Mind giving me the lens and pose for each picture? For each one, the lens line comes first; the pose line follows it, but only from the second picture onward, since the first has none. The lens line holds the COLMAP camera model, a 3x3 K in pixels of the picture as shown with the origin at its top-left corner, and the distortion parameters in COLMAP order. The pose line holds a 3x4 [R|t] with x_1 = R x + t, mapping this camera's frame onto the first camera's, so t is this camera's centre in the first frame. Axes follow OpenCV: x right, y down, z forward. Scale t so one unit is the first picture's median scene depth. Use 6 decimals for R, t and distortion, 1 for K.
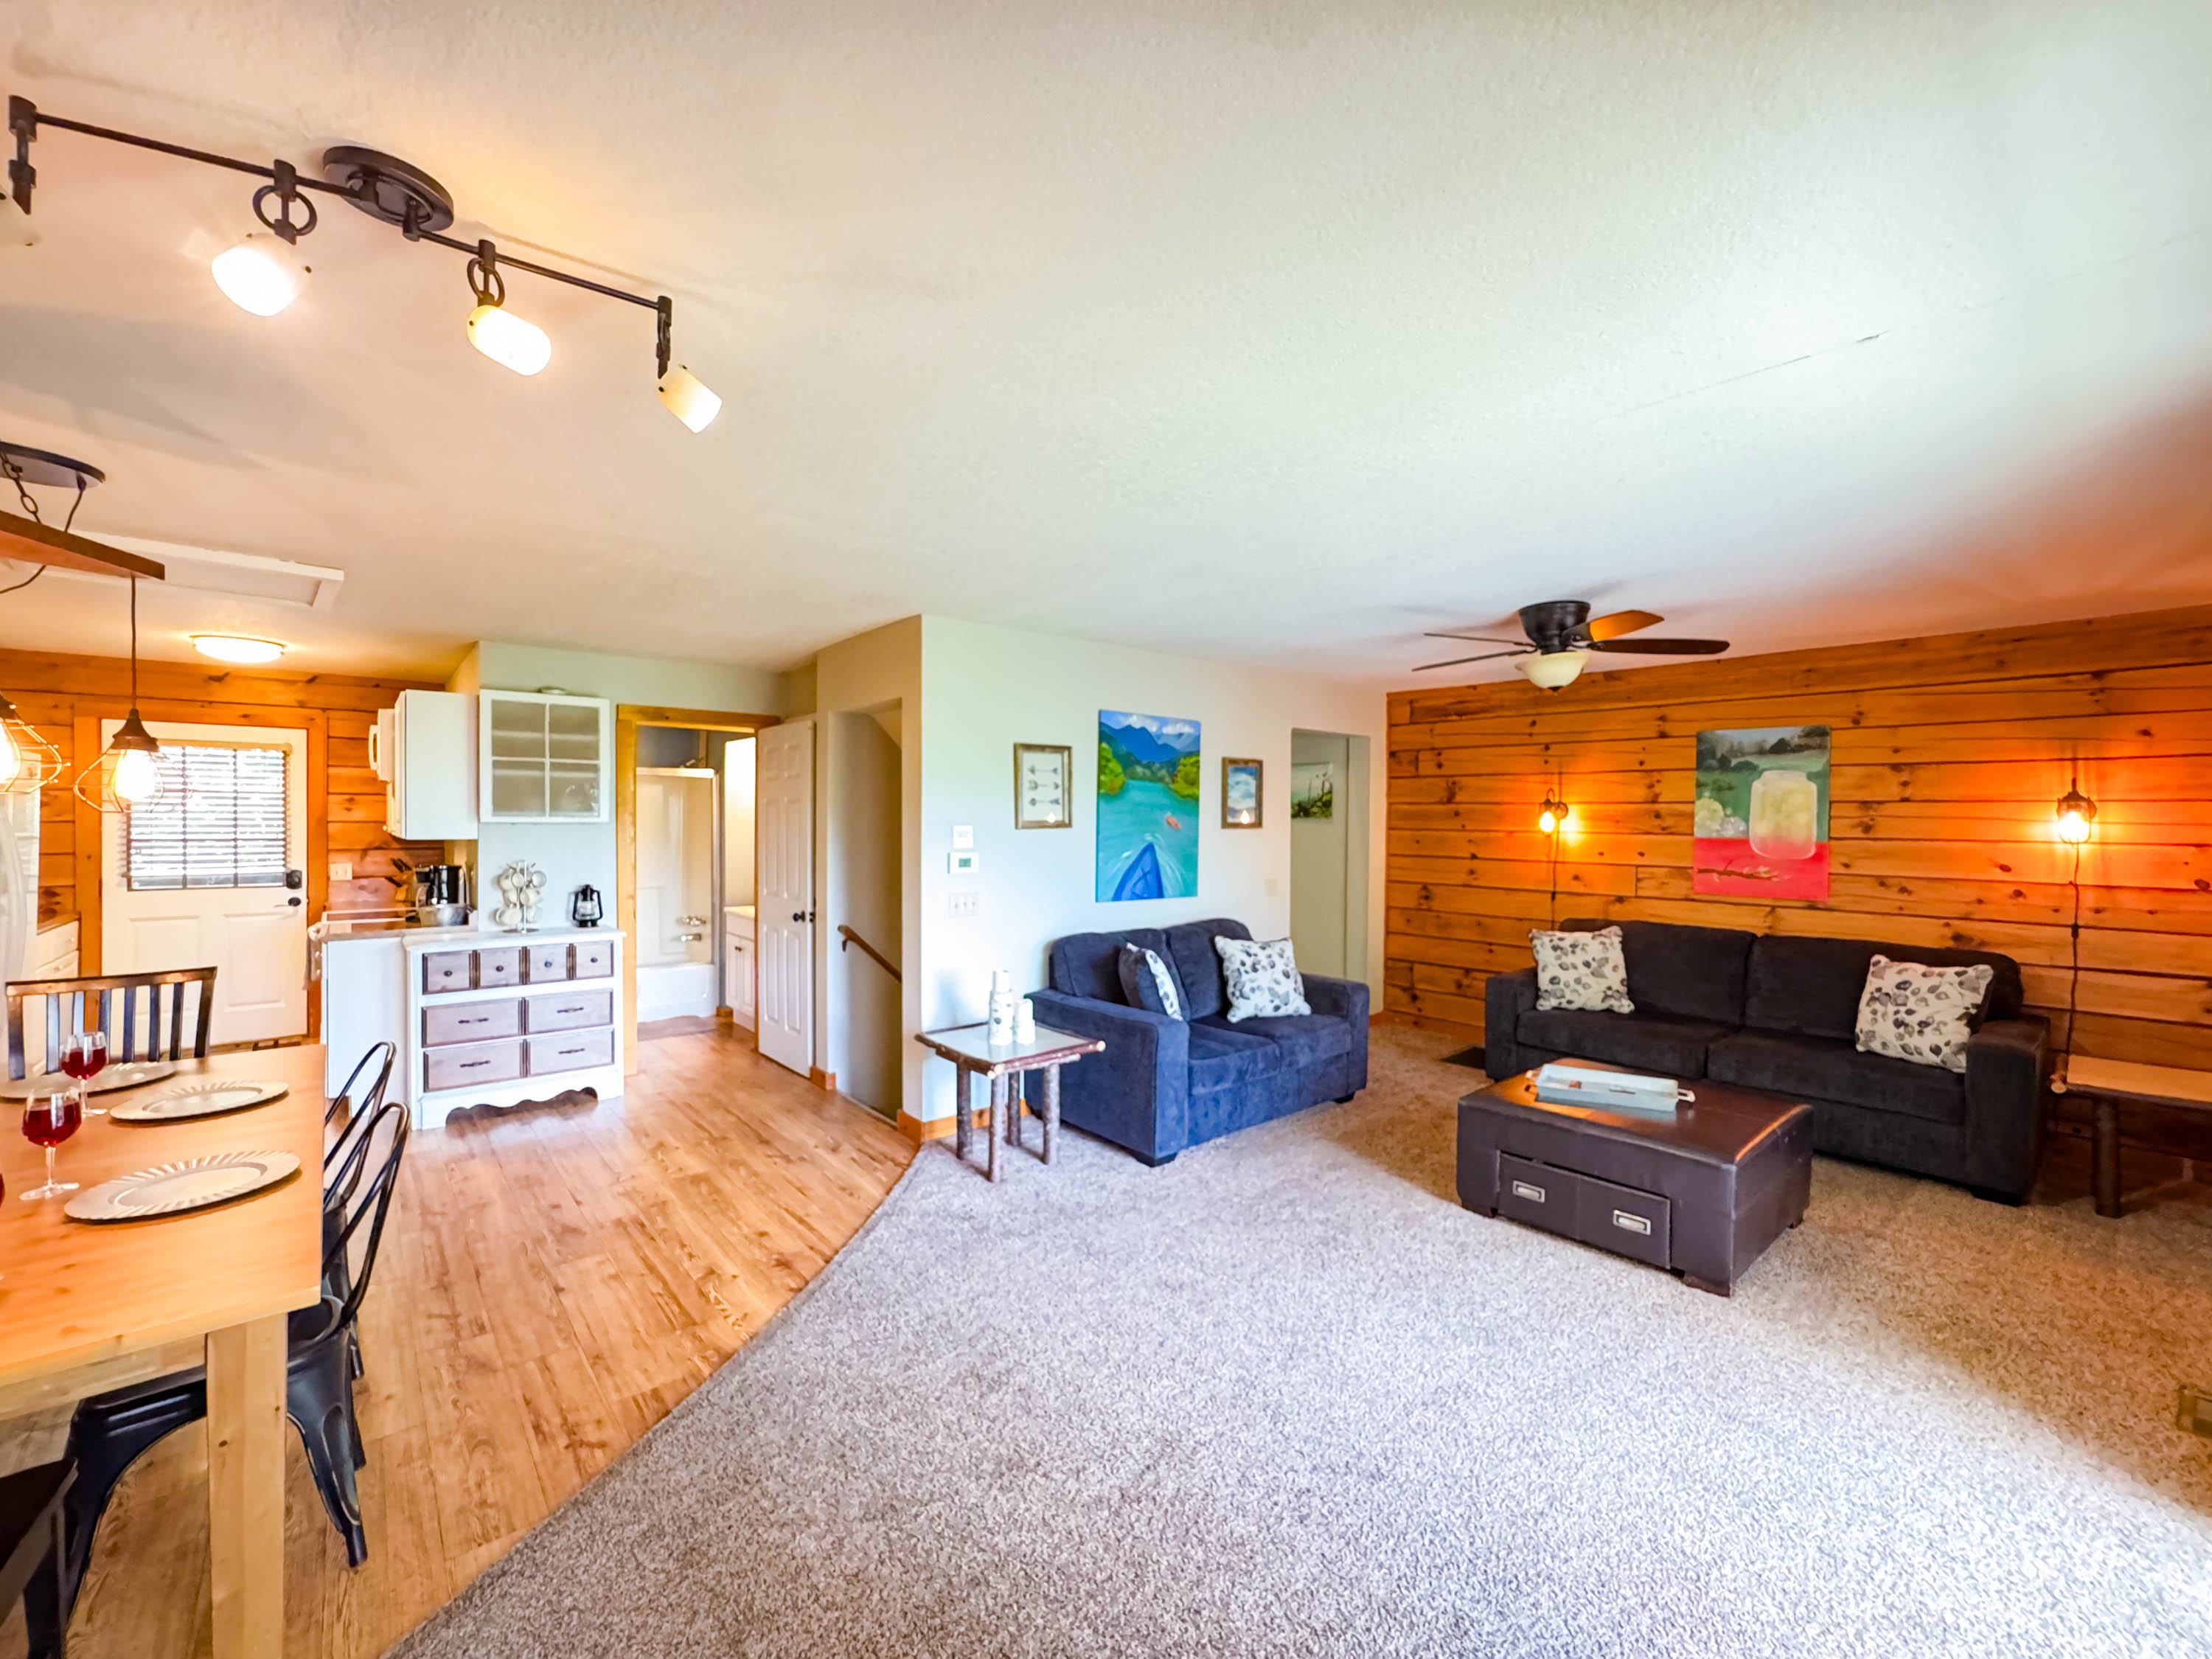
lens RADIAL K [[907.9, 0, 1105.2], [0, 907.9, 821.8], [0, 0, 1]] dist [-0.042496, 0.019054]
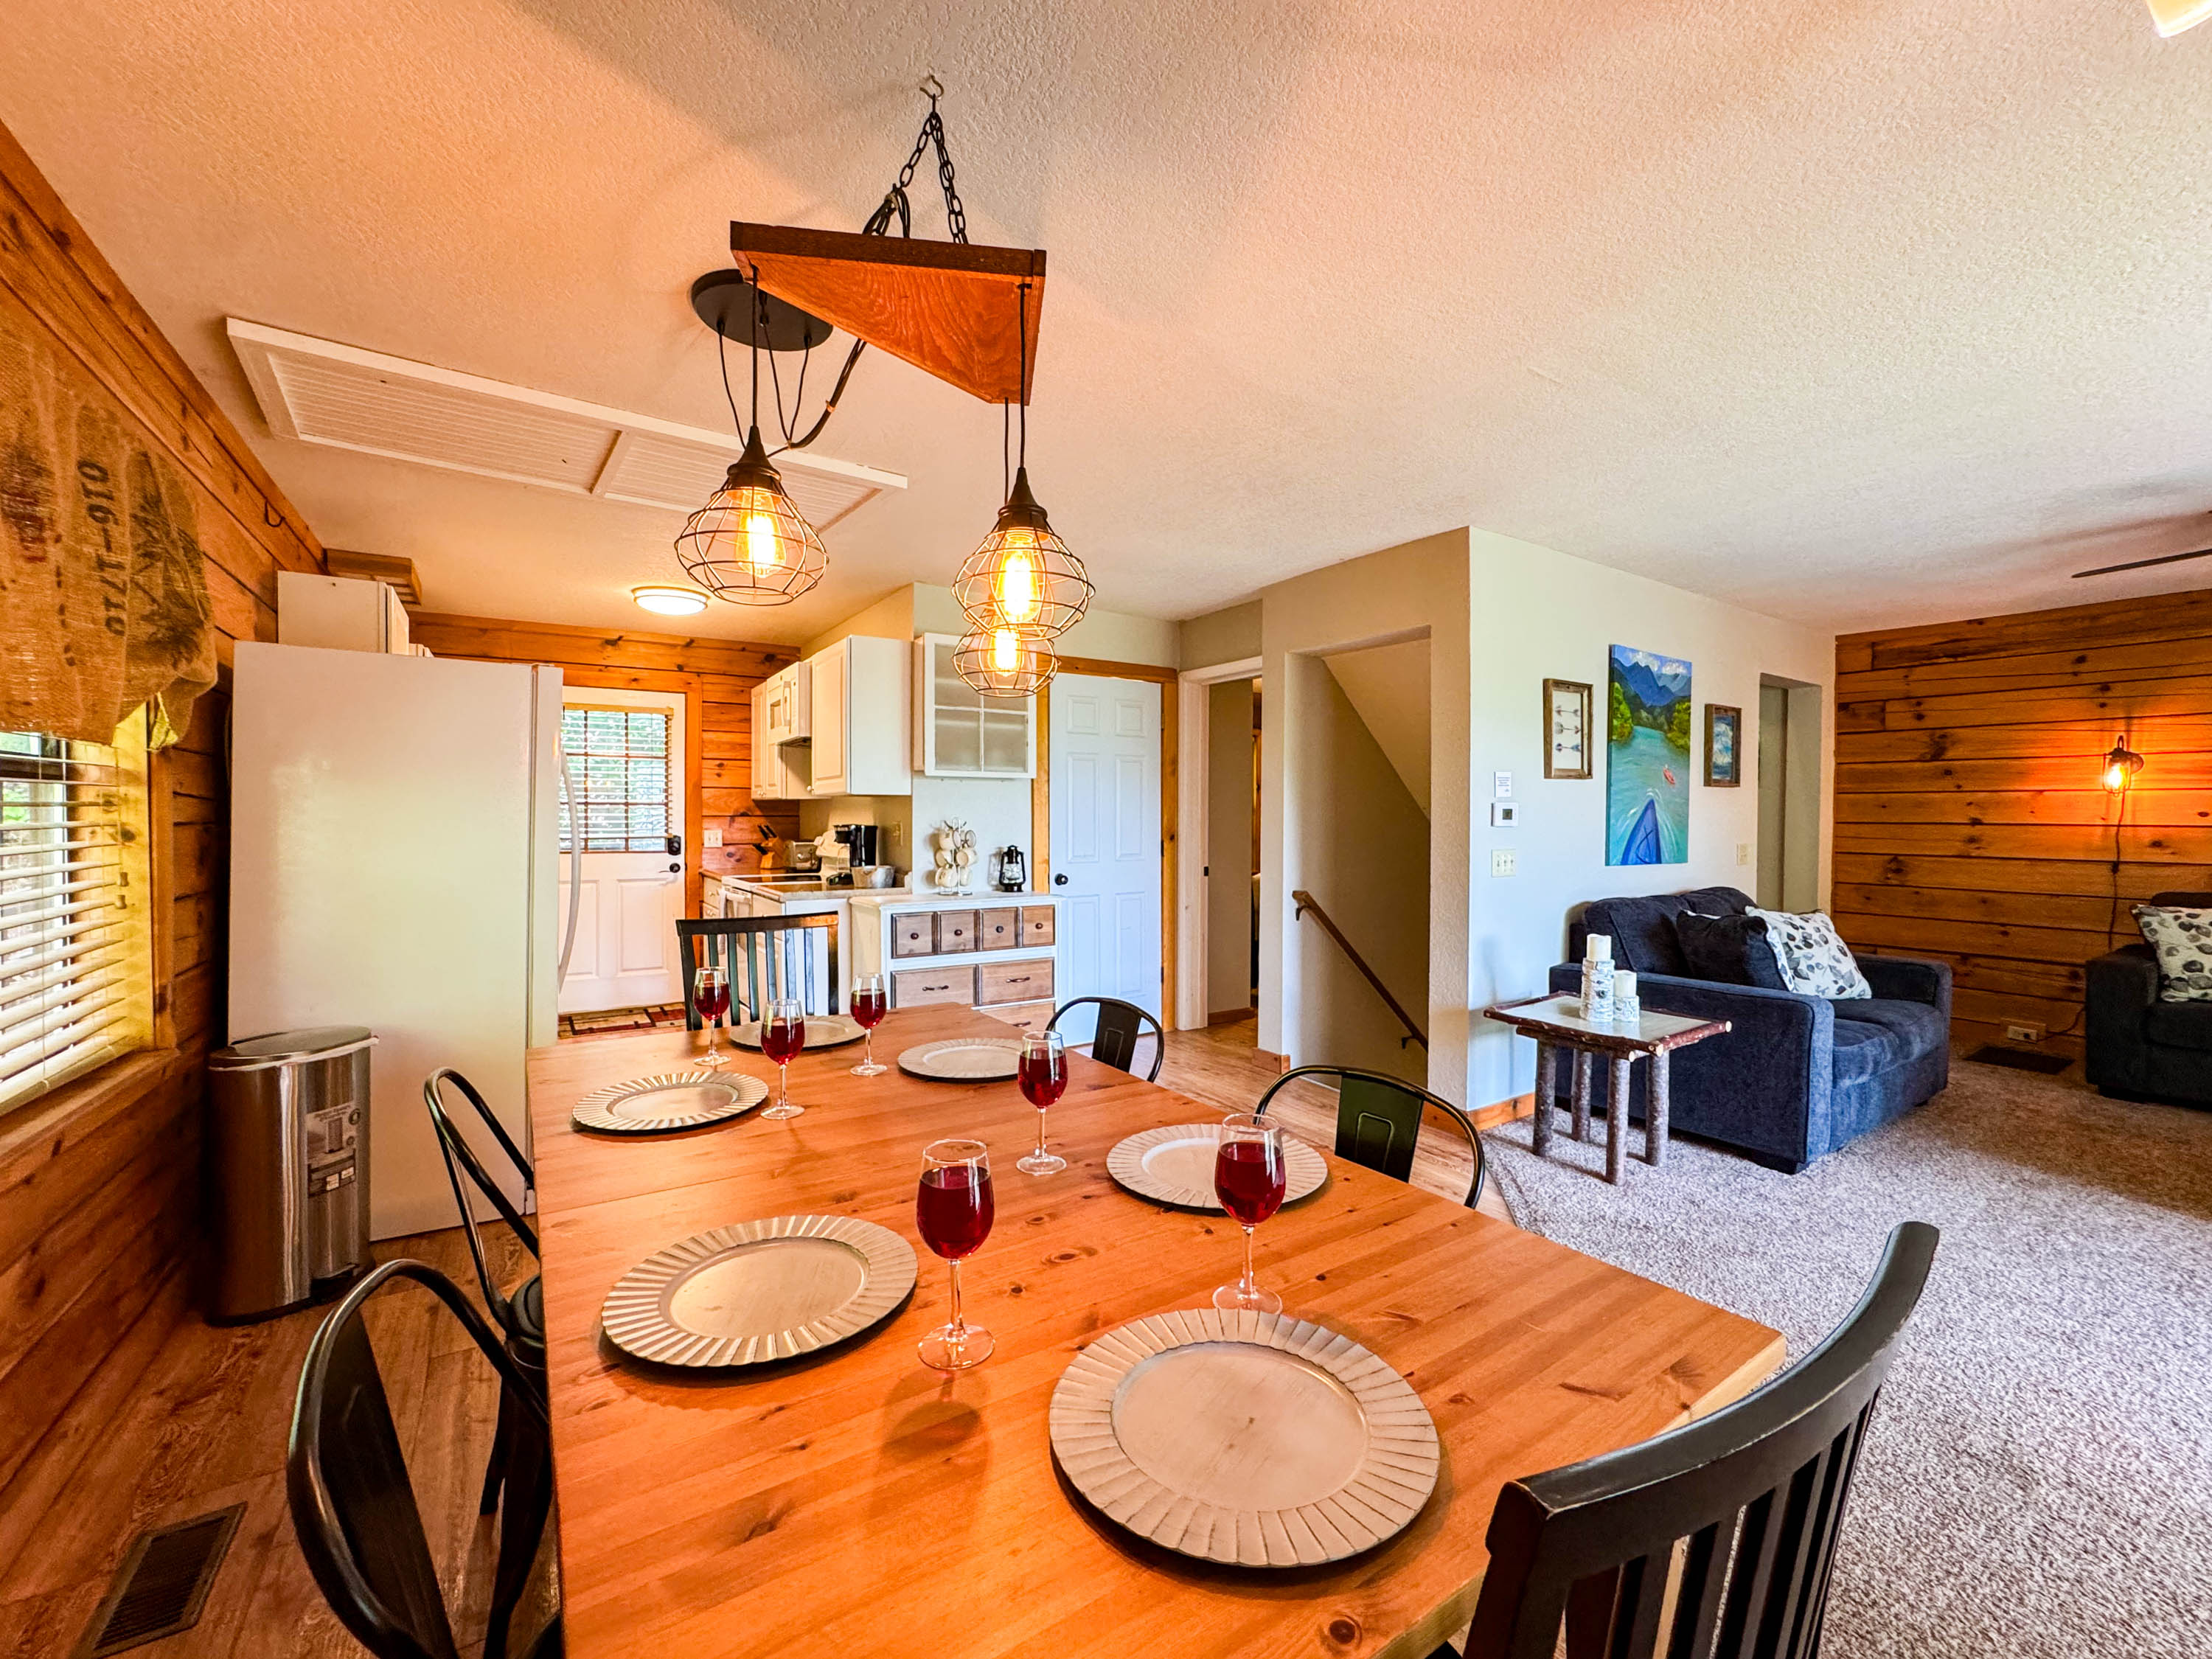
lens RADIAL K [[907.9, 0, 1105.2], [0, 907.9, 821.8], [0, 0, 1]] dist [-0.042496, 0.019054]
pose [[0.991778, -0.000984, -0.127969, -0.364281], [0.001543, 0.999990, 0.004265, 0.041169], [0.127964, -0.004427, 0.991769, 0.082151]]
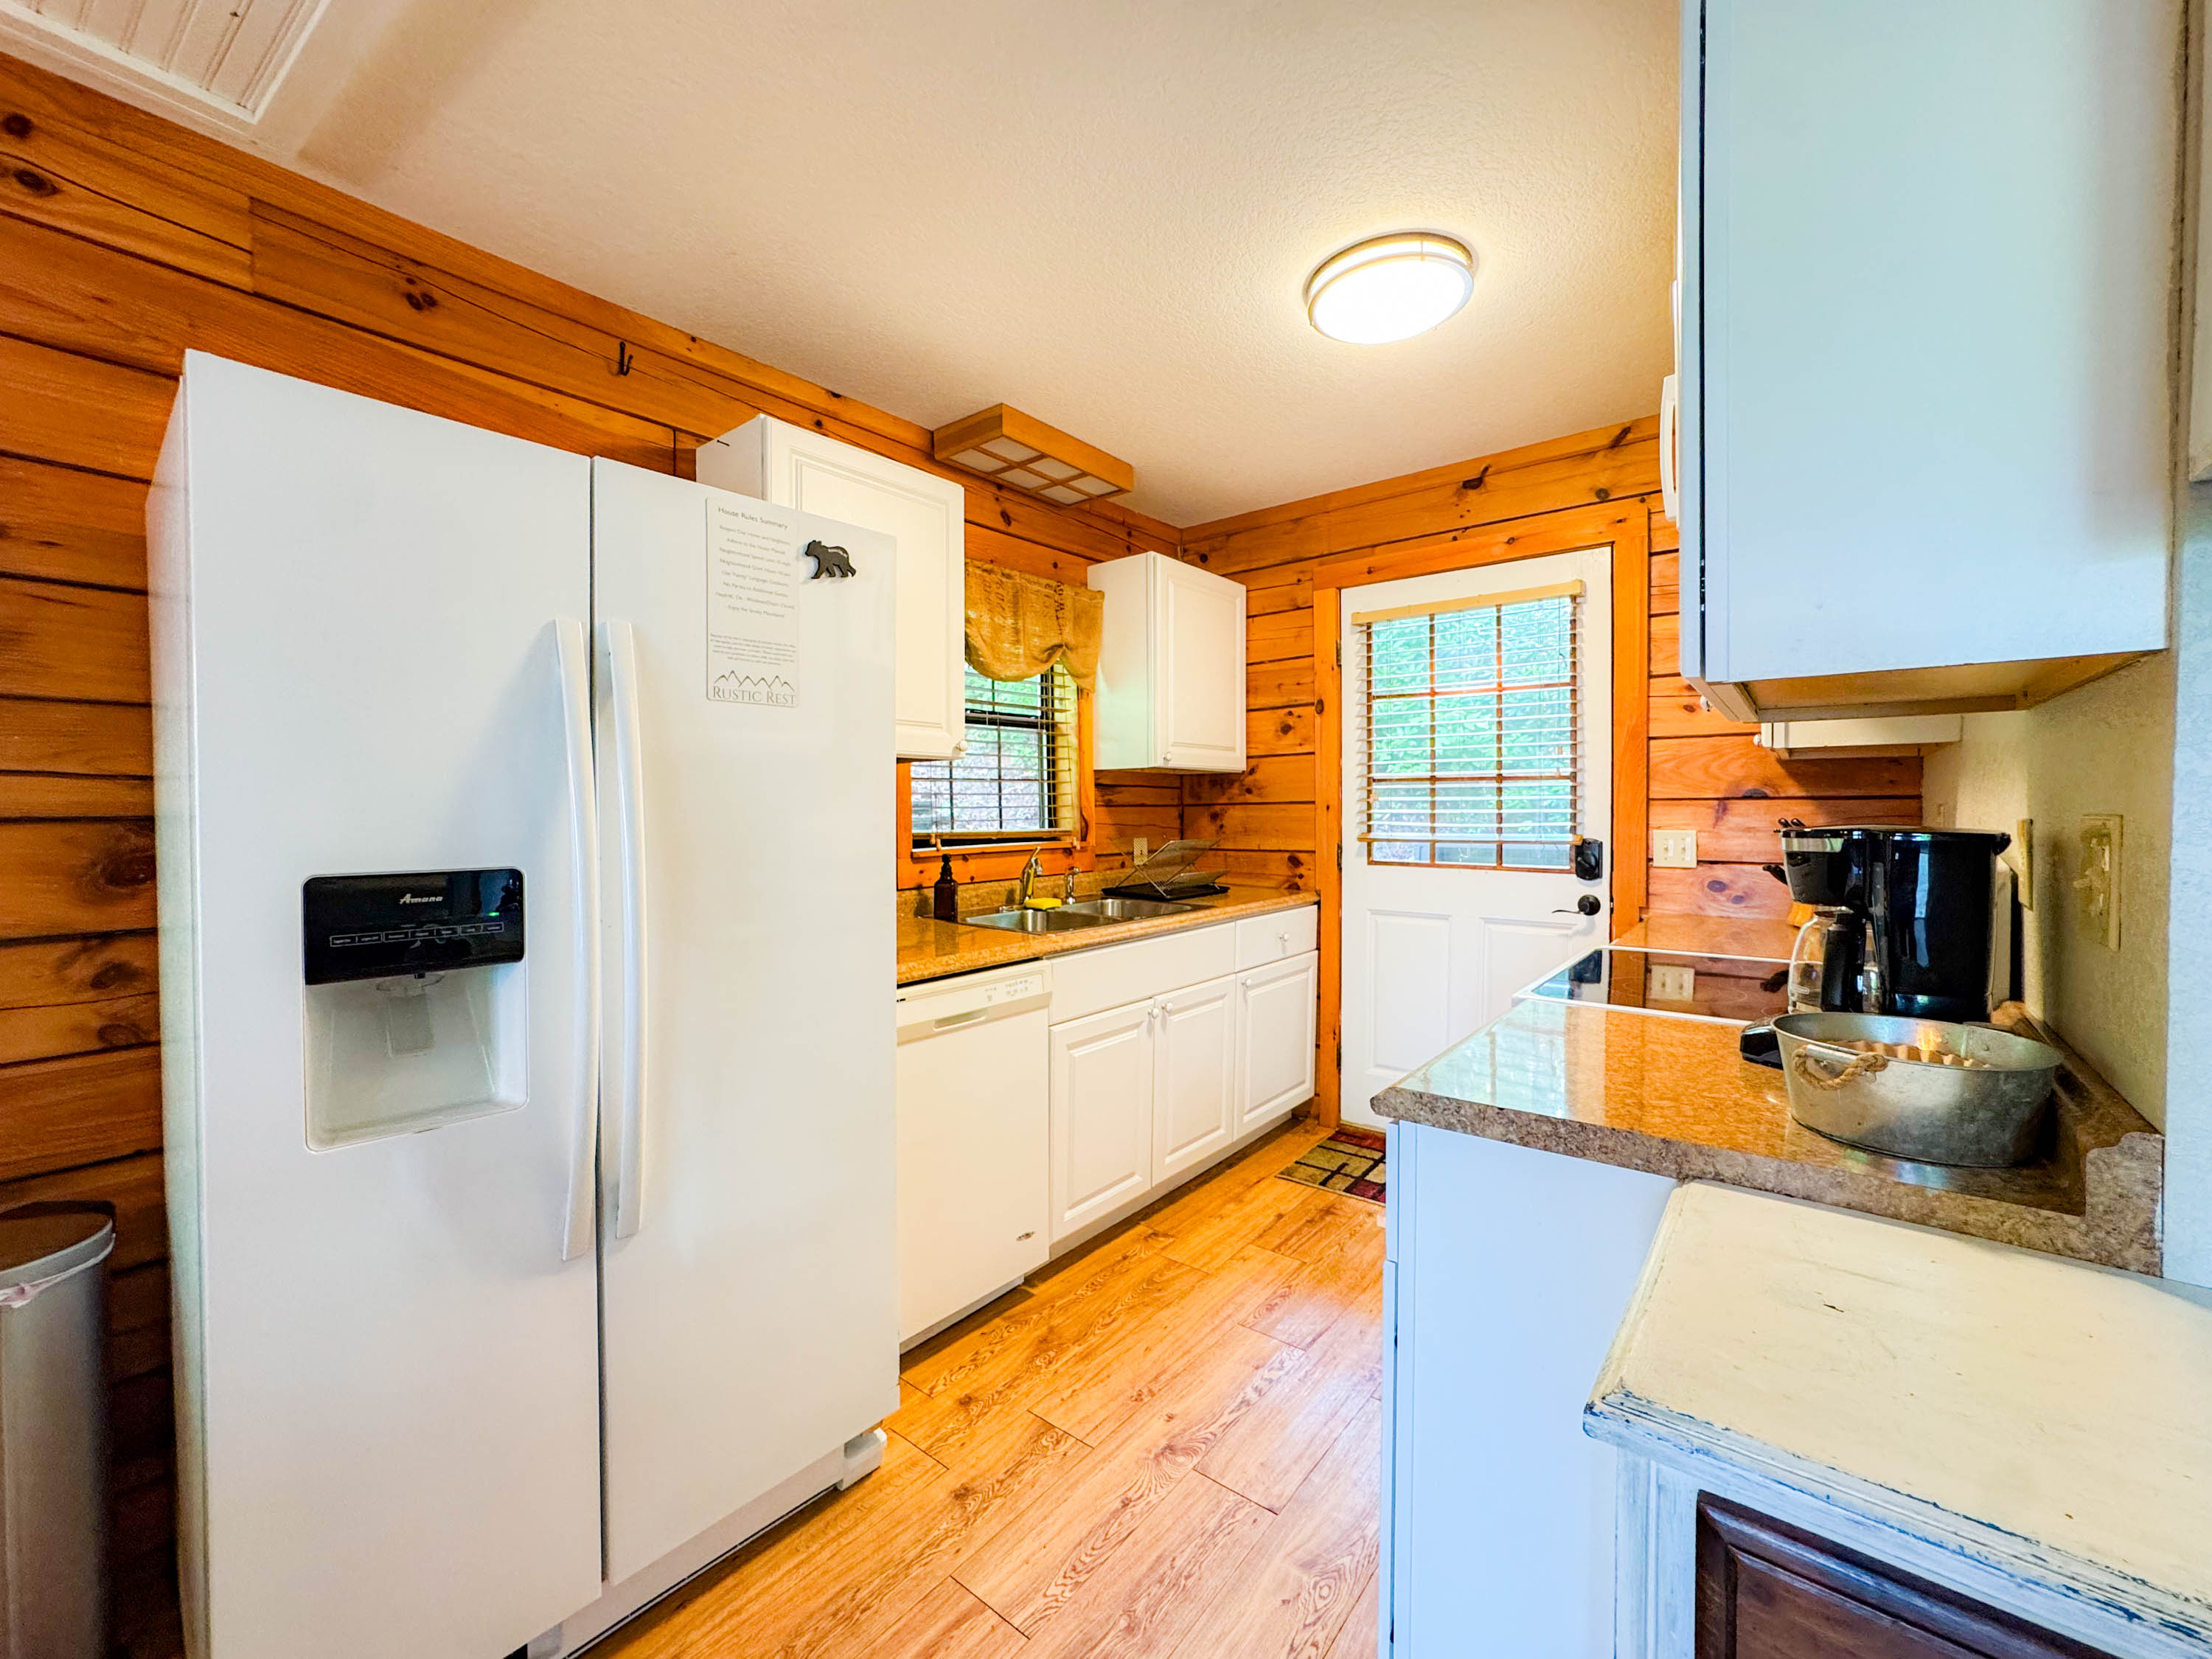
lens RADIAL K [[907.9, 0, 1105.2], [0, 907.9, 821.8], [0, 0, 1]] dist [-0.042496, 0.019054]
pose [[0.182028, 0.013684, -0.983198, -0.558542], [0.006090, 0.999868, 0.015044, 0.041068], [0.983275, -0.008726, 0.181921, 0.759303]]
